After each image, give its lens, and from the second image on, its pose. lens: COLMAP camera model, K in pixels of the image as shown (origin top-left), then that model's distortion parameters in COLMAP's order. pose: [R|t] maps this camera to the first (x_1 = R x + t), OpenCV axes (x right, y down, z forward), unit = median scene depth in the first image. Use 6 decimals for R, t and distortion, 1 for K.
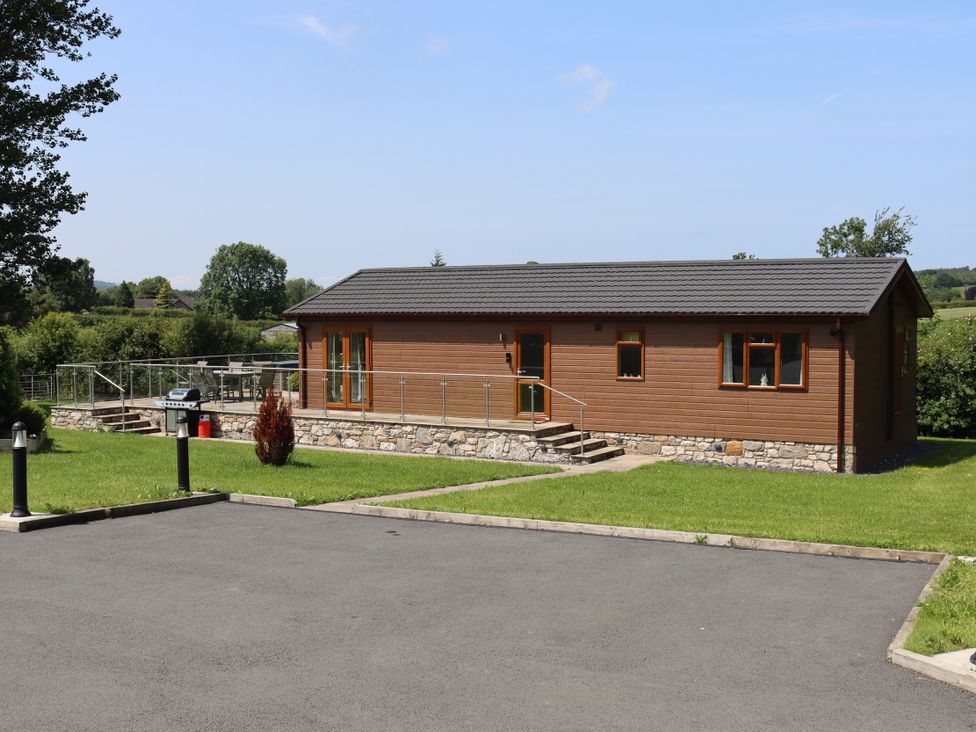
lens RADIAL K [[1253.9, 0, 488.0], [0, 1253.9, 366.0], [0, 0, 1]] dist [-0.067865, 0.007377]
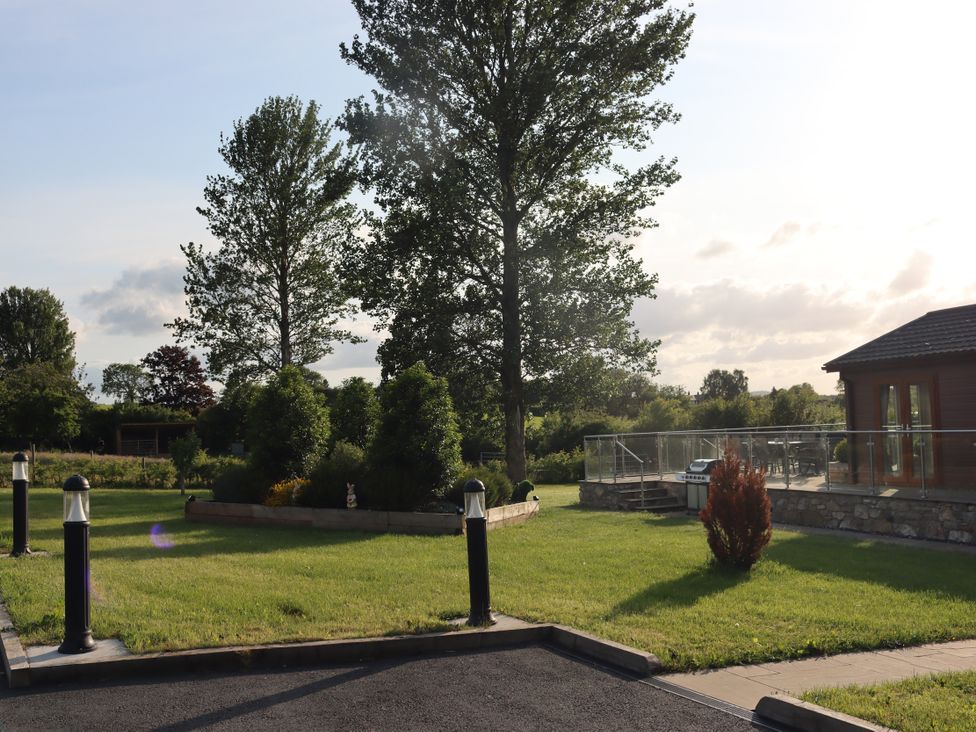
lens RADIAL K [[956.3, 0, 485.1], [0, 956.3, 392.7], [0, 0, 1]] dist [-0.137749, 0.153821]
pose [[0.826375, -0.043096, -0.561468, -0.001956], [0.004424, 0.997533, -0.070057, 0.012942], [0.563102, 0.055410, 0.824528, 0.284138]]
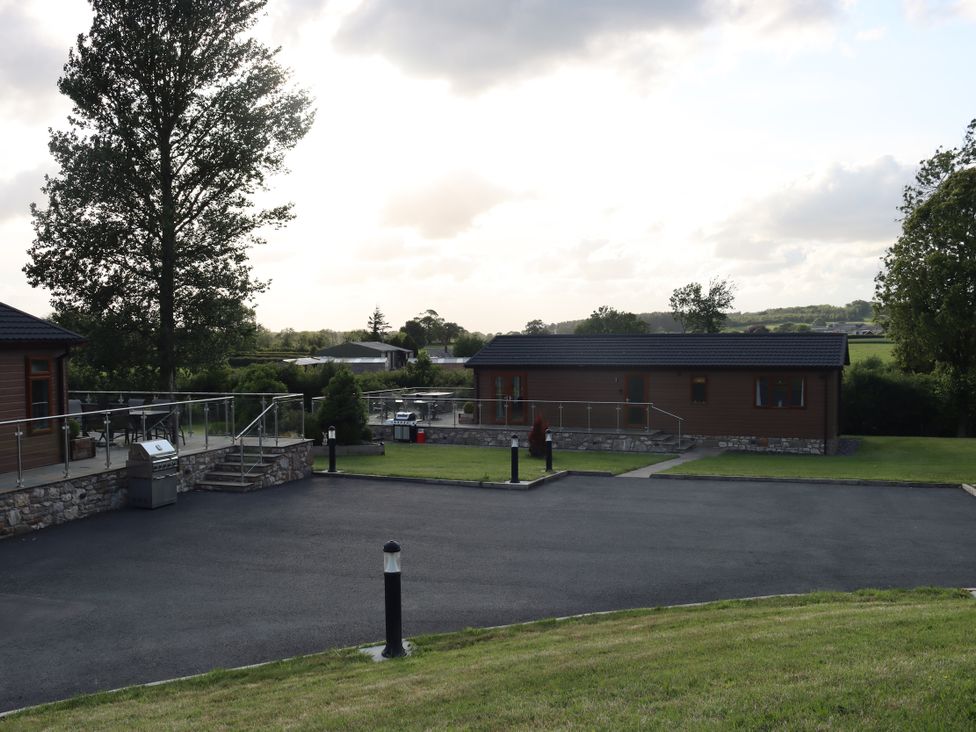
lens RADIAL K [[956.3, 0, 485.1], [0, 956.3, 392.7], [0, 0, 1]] dist [-0.137749, 0.153821]
pose [[0.990787, -0.013910, 0.134712, -0.231211], [0.012328, 0.999845, 0.012571, -0.015989], [-0.134866, -0.010795, 0.990805, -0.166984]]
